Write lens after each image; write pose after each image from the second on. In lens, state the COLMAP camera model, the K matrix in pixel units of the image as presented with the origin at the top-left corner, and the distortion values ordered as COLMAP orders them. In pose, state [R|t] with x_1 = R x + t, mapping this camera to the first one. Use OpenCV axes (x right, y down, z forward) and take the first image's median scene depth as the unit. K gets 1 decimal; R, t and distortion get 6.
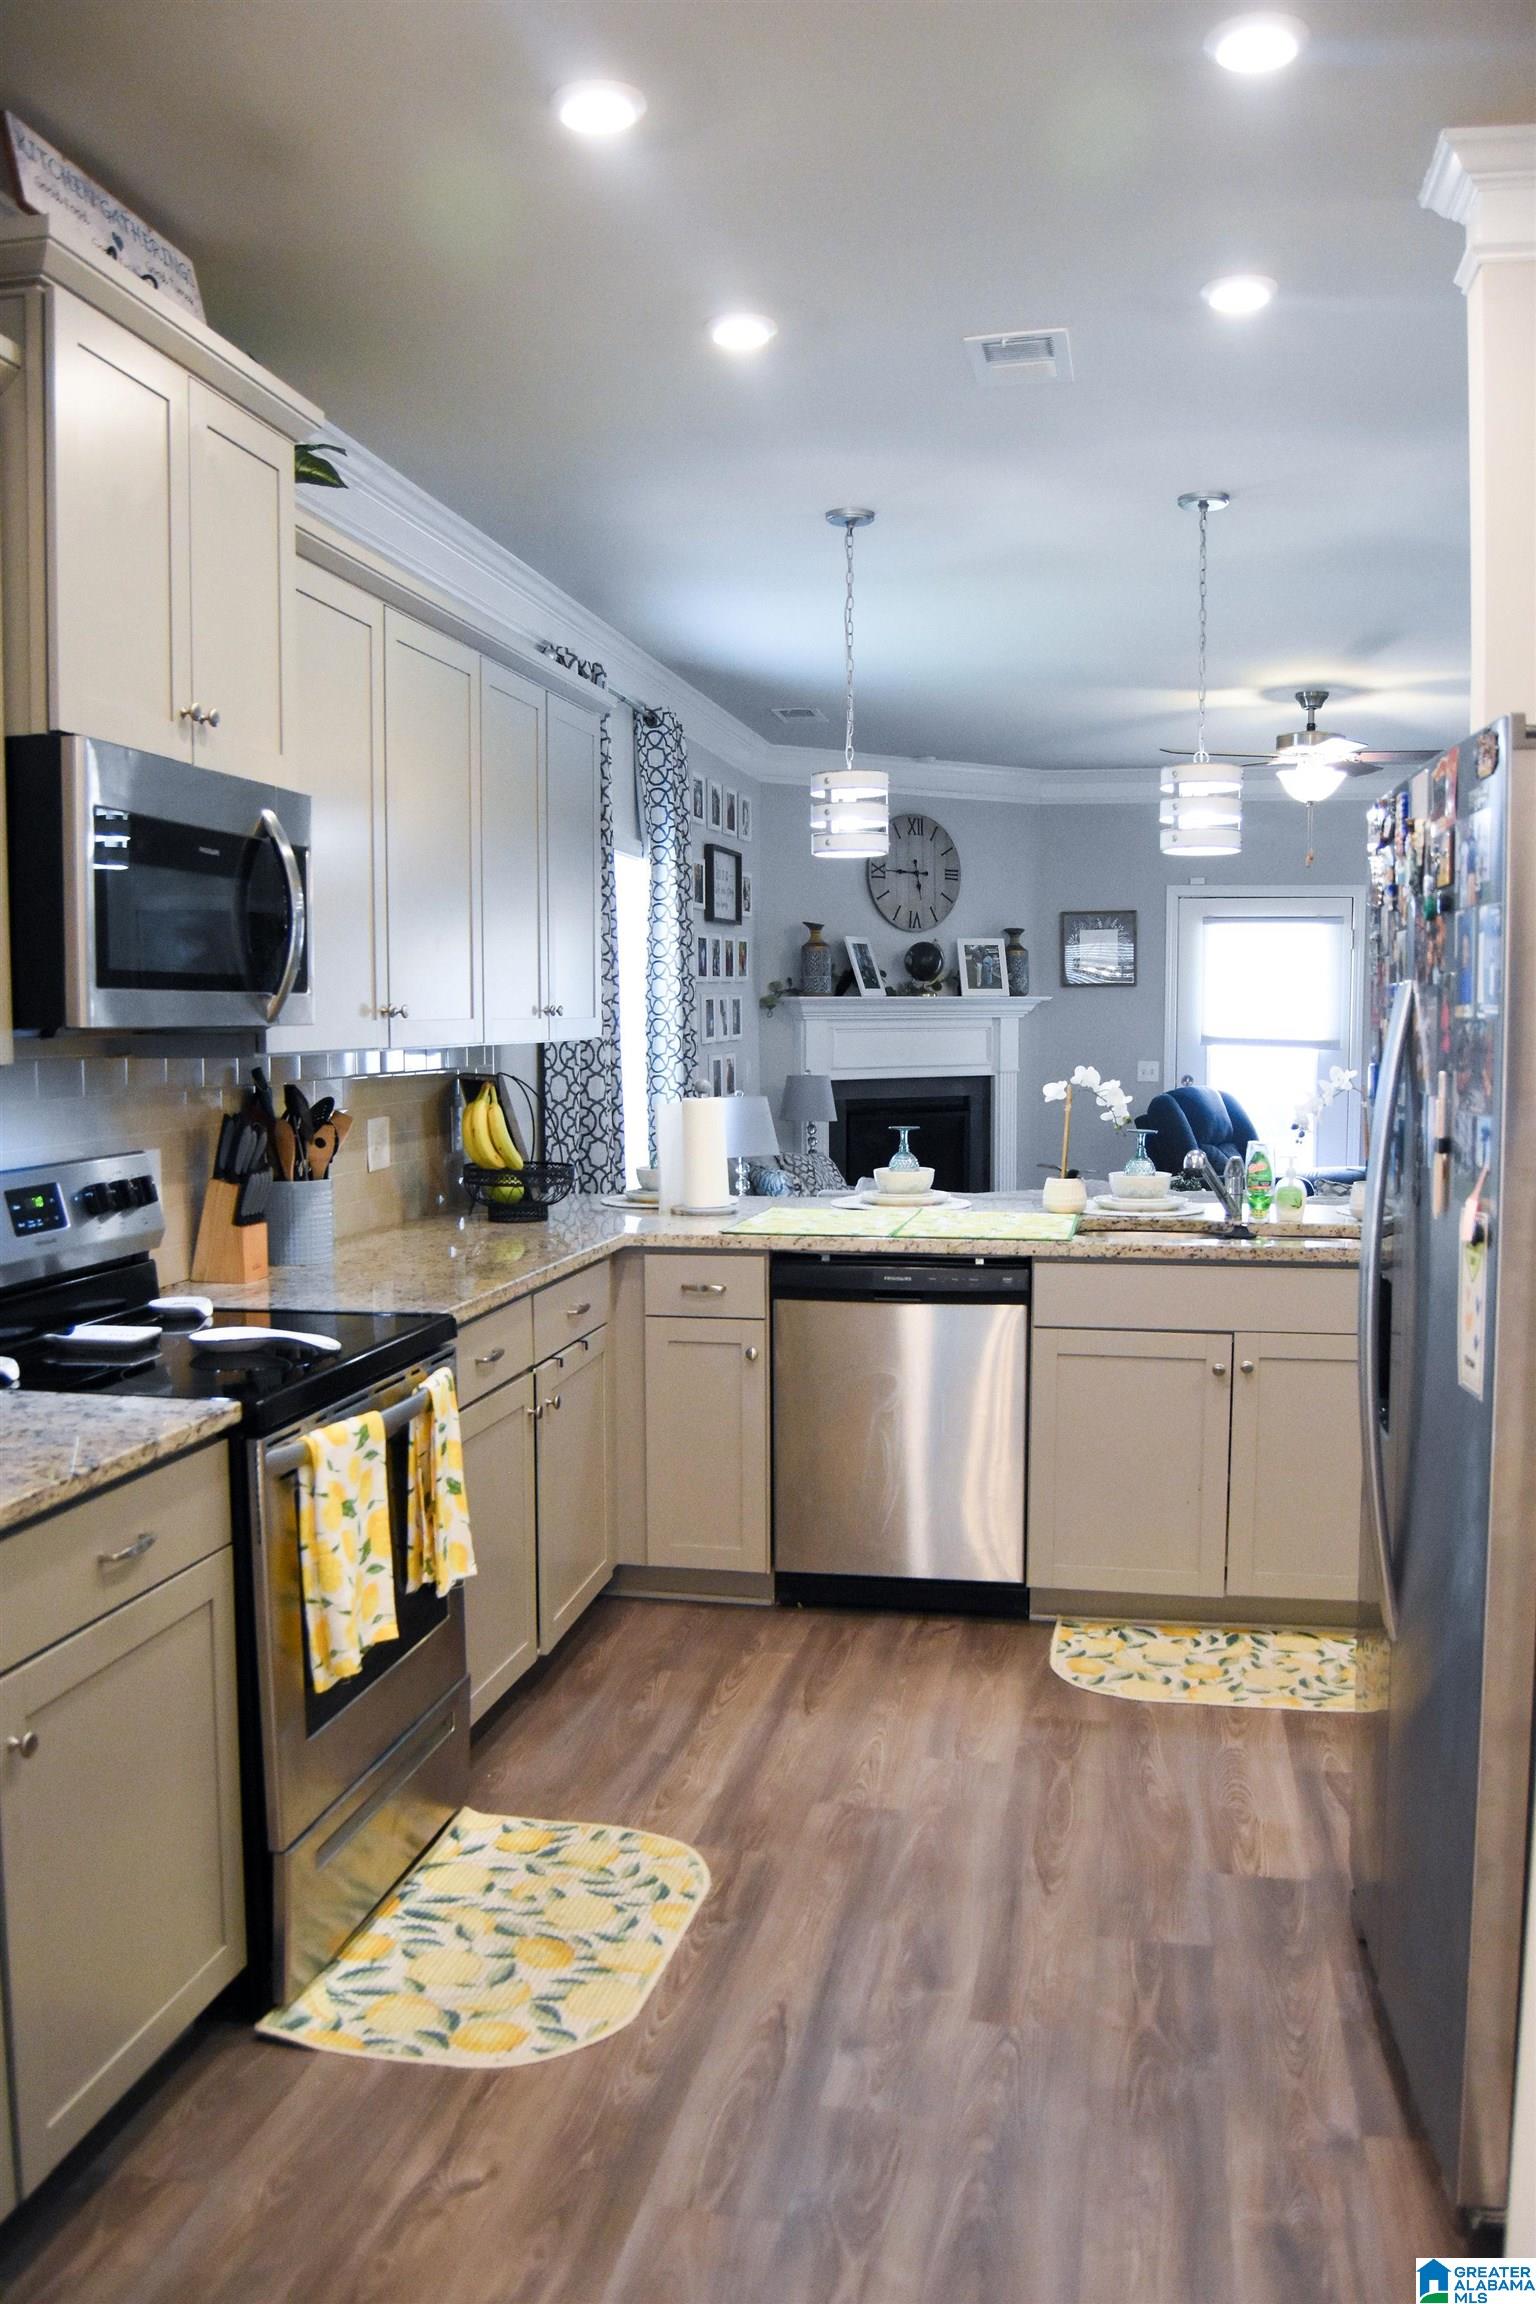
lens RADIAL K [[1906.3, 0, 768.0], [0, 1906.3, 1152.0], [0, 0, 1]] dist [-0.104825, 0.078850]
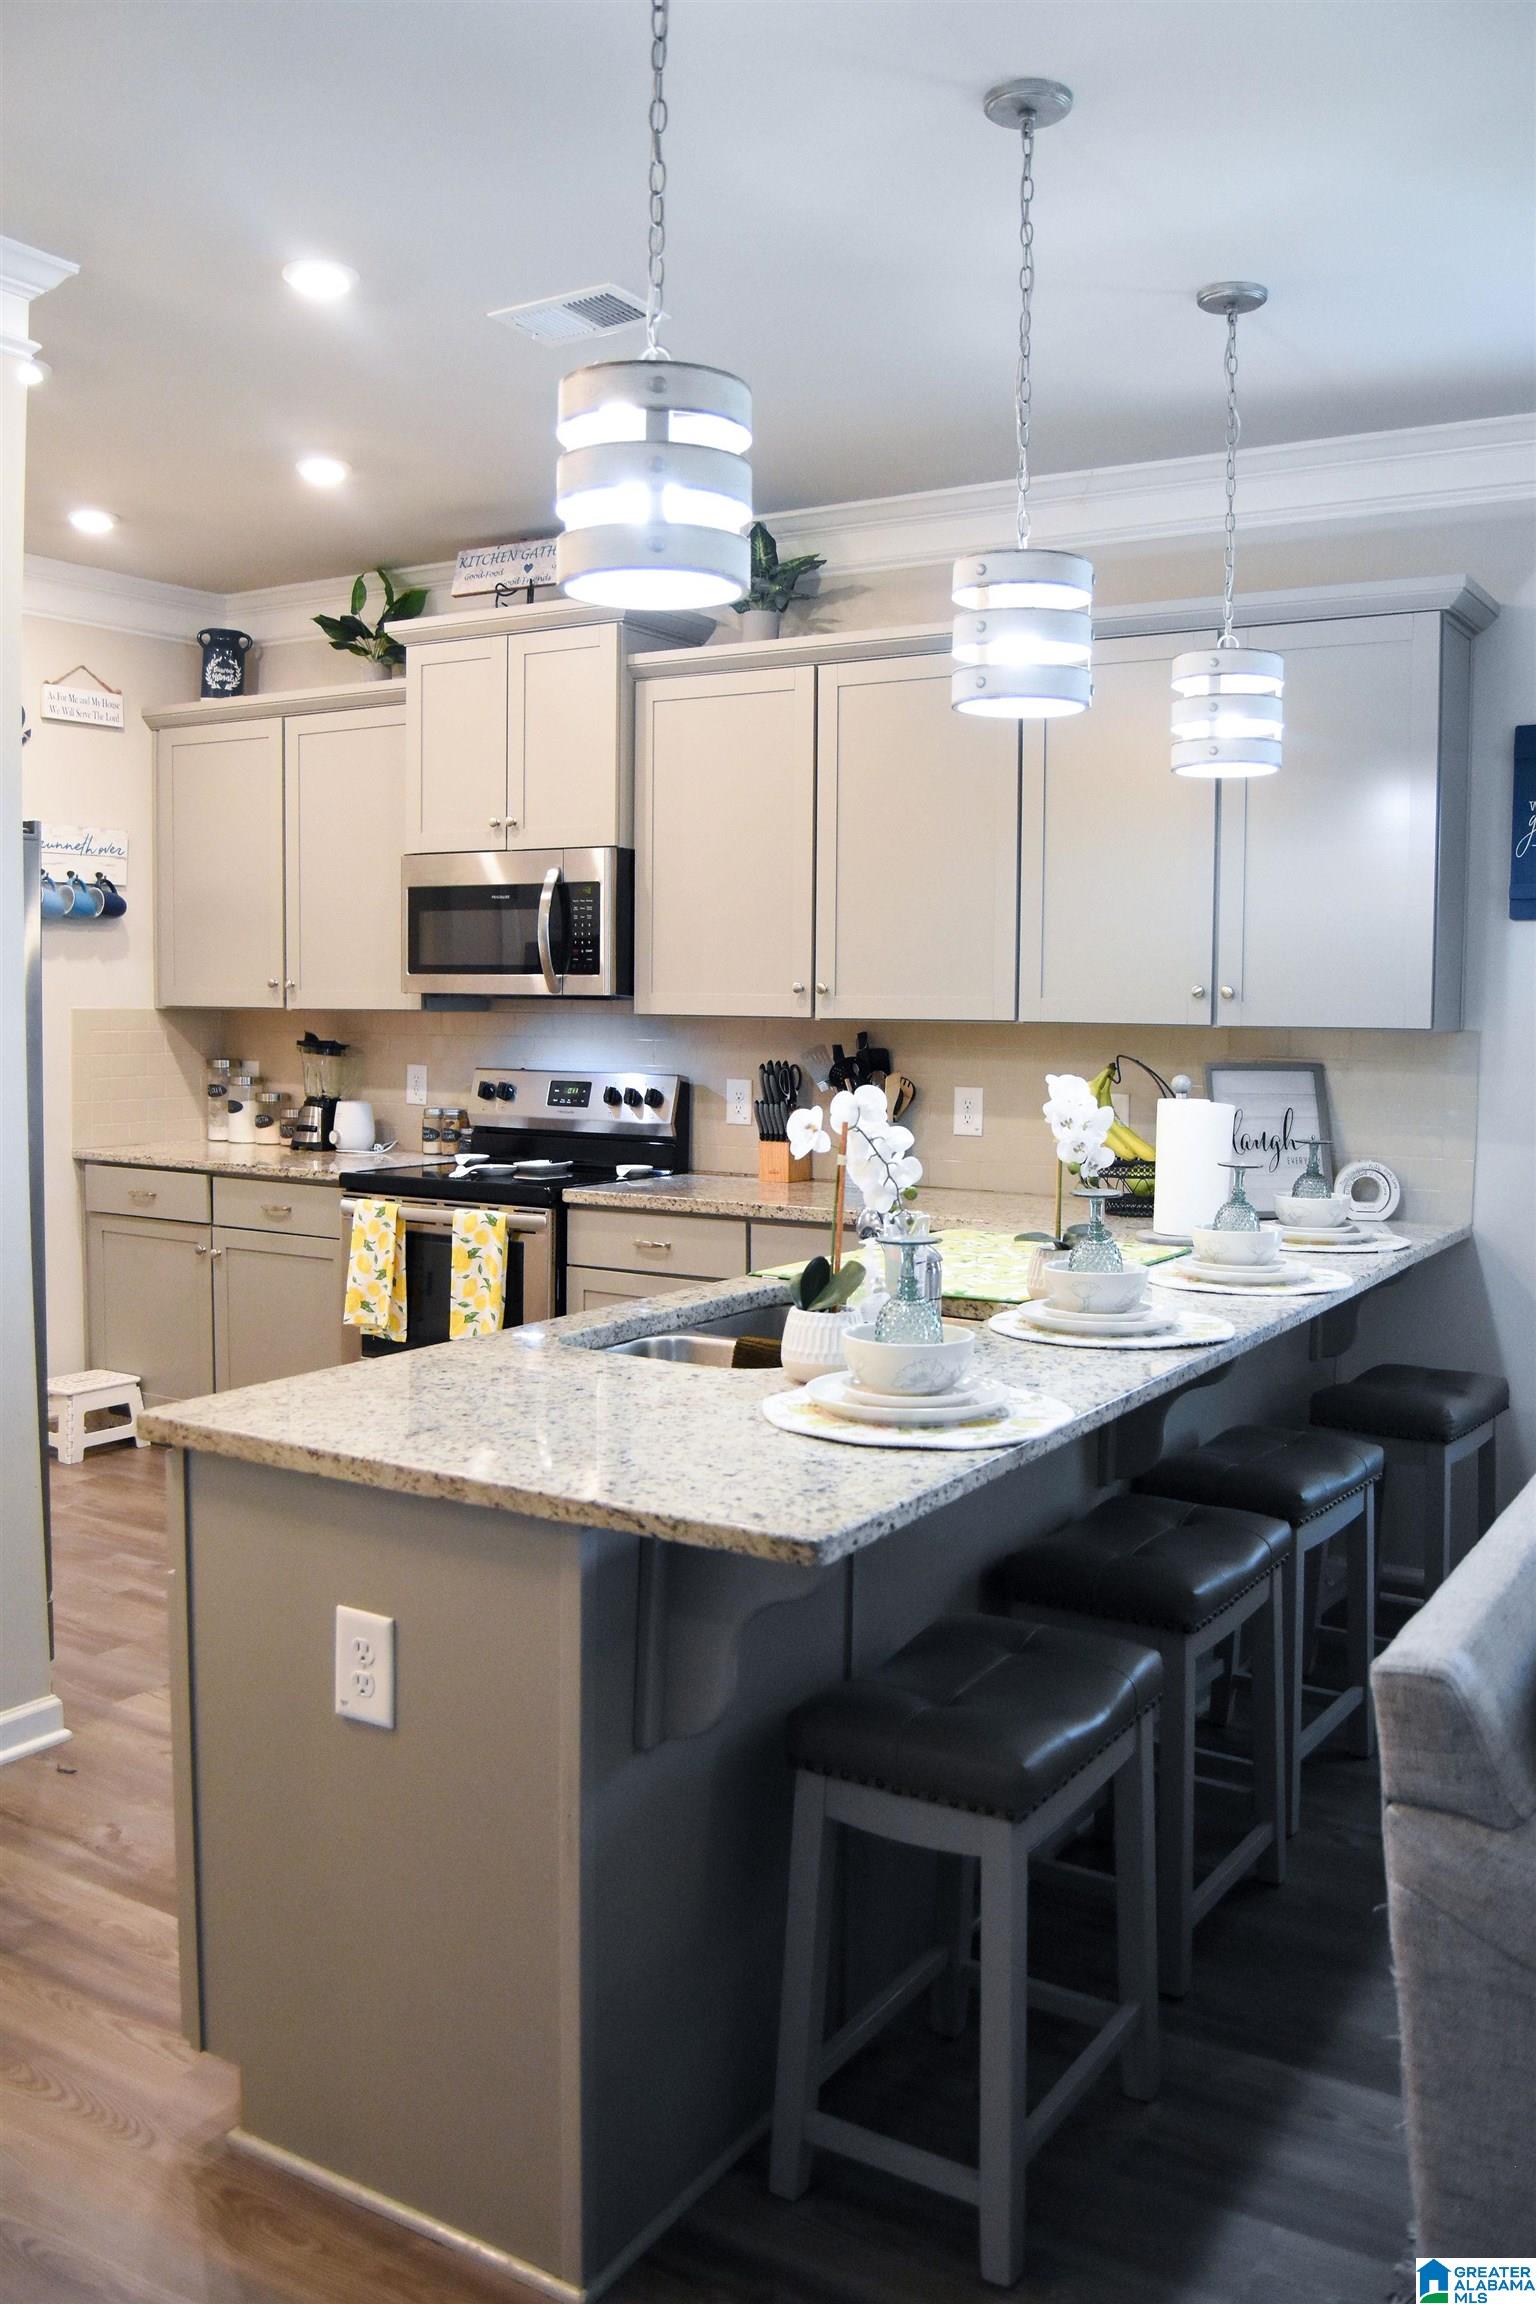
lens RADIAL K [[1906.3, 0, 768.0], [0, 1906.3, 1152.0], [0, 0, 1]] dist [-0.104825, 0.078850]
pose [[-0.352931, 0.072835, -0.932810, 1.382841], [-0.080055, 0.990959, 0.107665, -0.139490], [0.932218, 0.112674, -0.343910, 1.979629]]
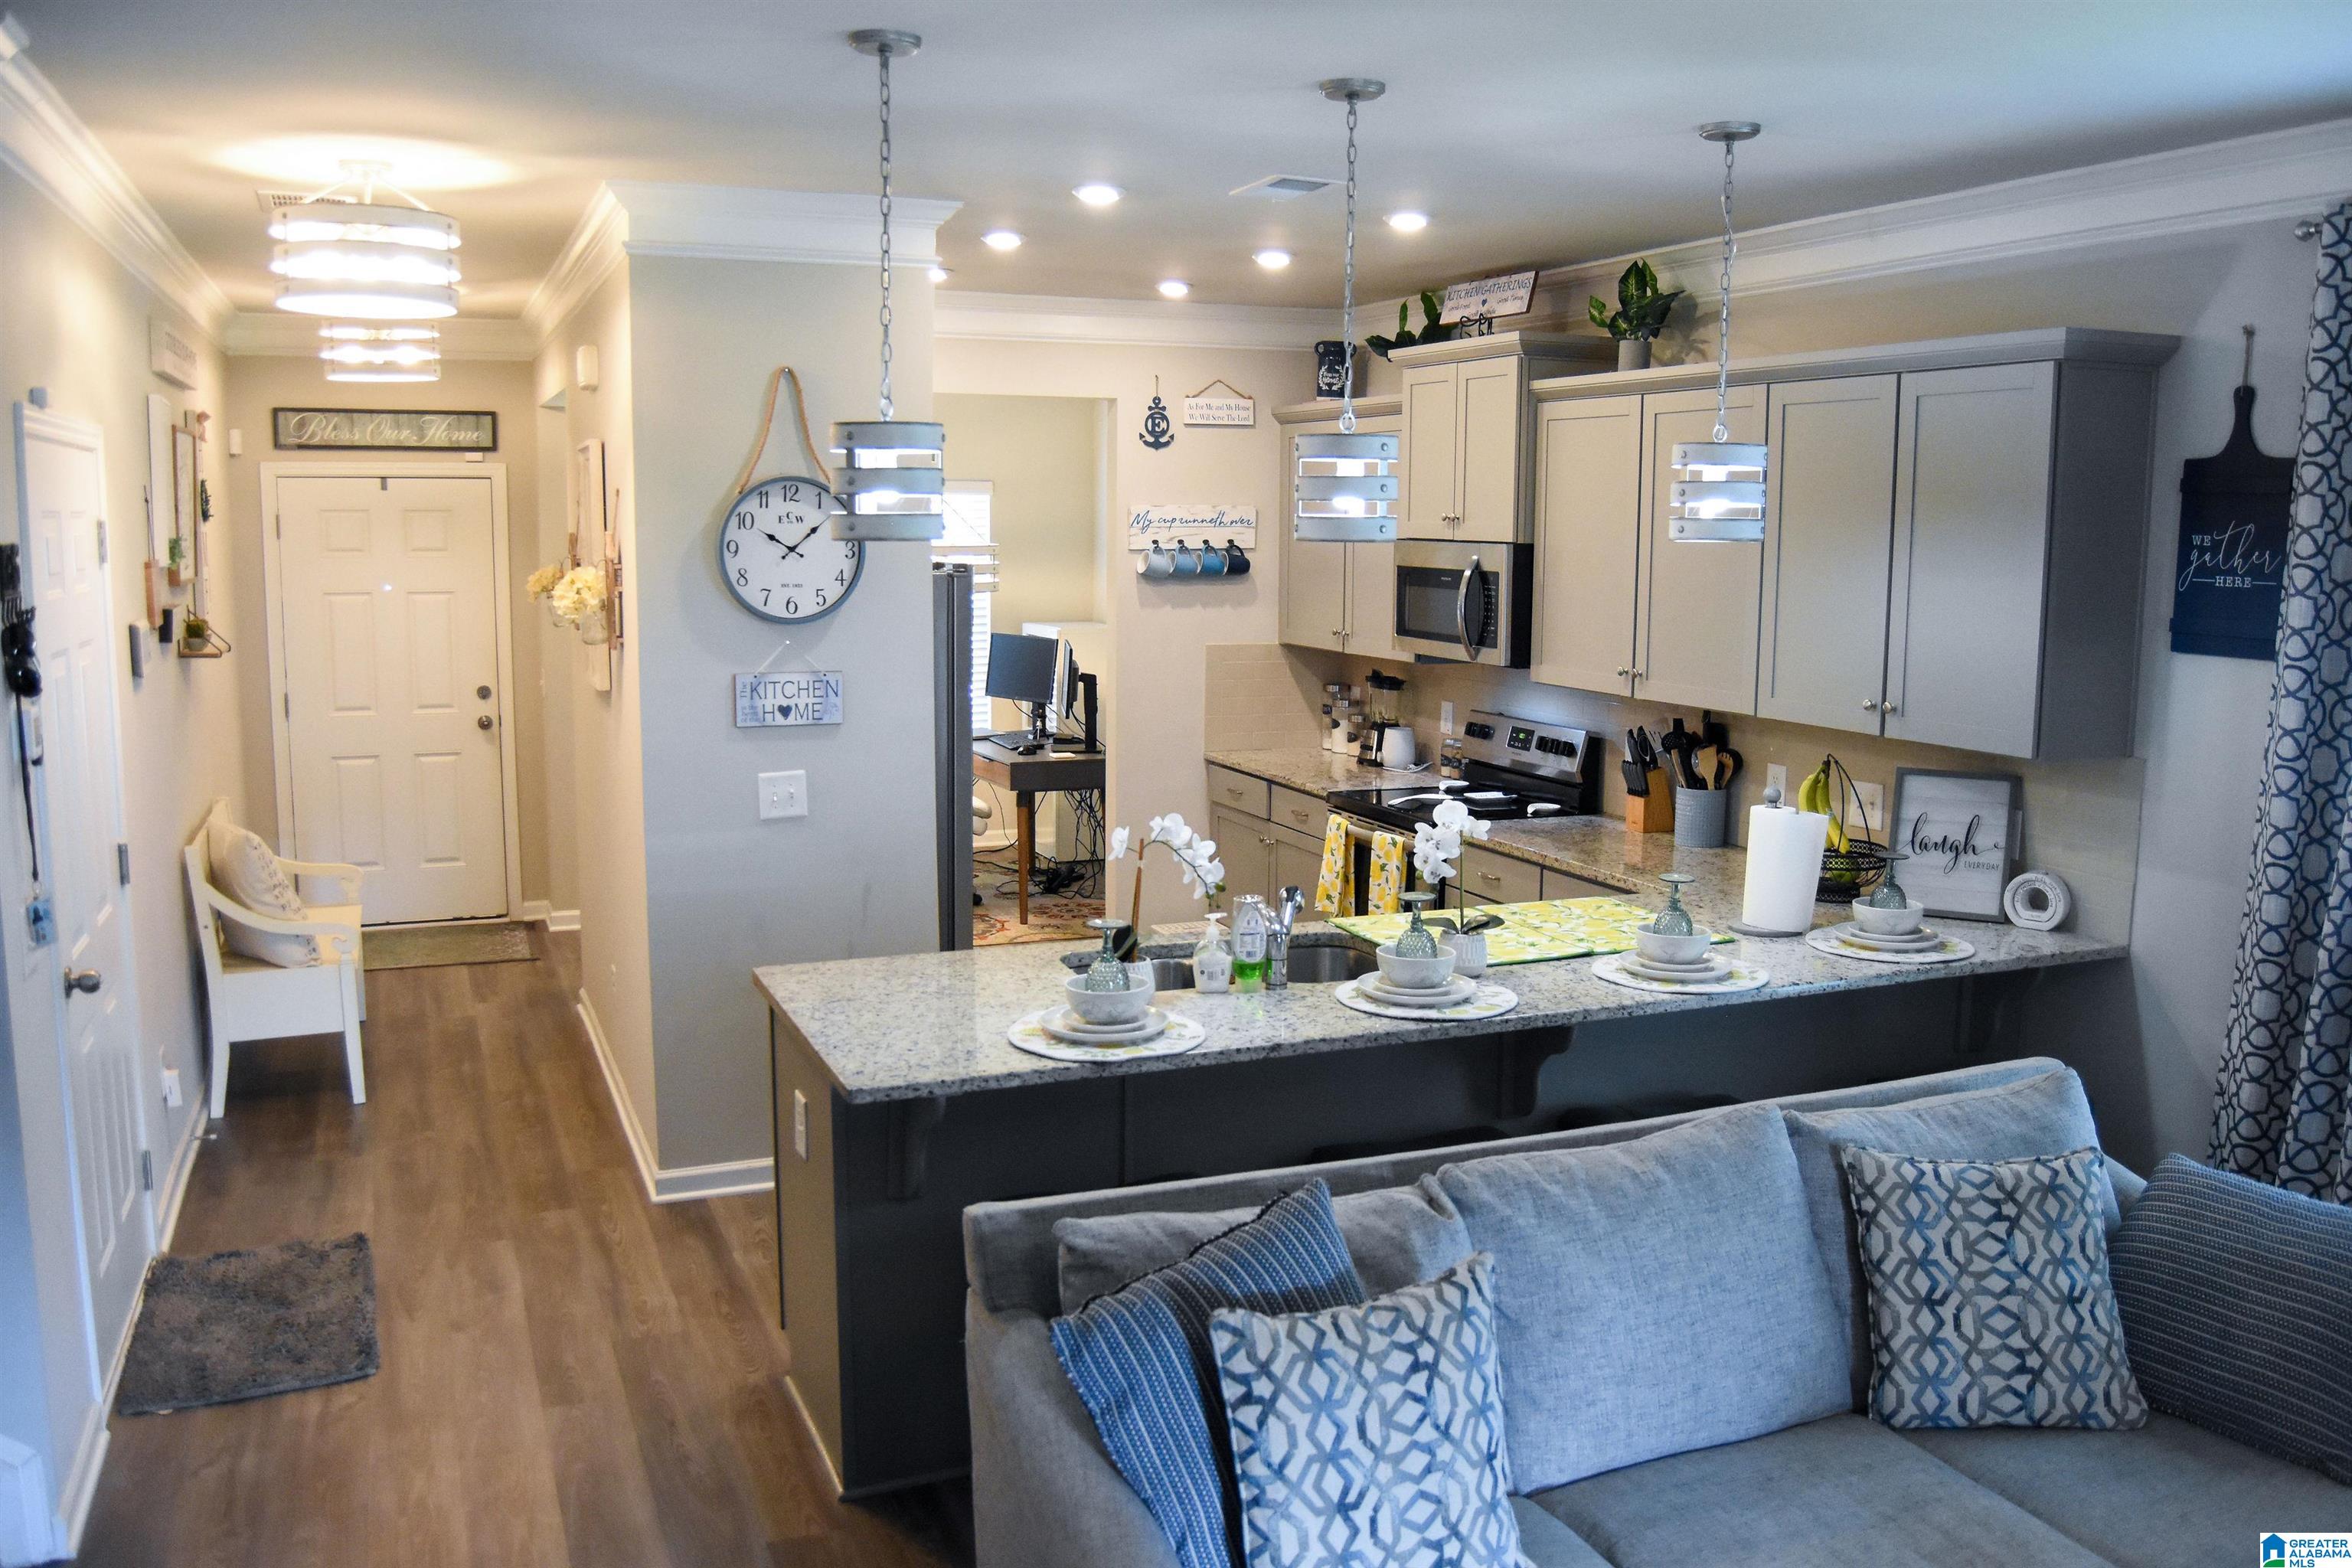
lens RADIAL K [[1946.0, 0, 1256.5], [0, 1946.0, 783.1], [0, 0, 1]] dist [-0.104825, 0.078850]
pose [[-0.823889, 0.069544, -0.562468, 1.248775], [-0.054004, 0.978294, 0.200061, -0.358854], [0.564172, 0.195203, -0.802250, 2.780386]]
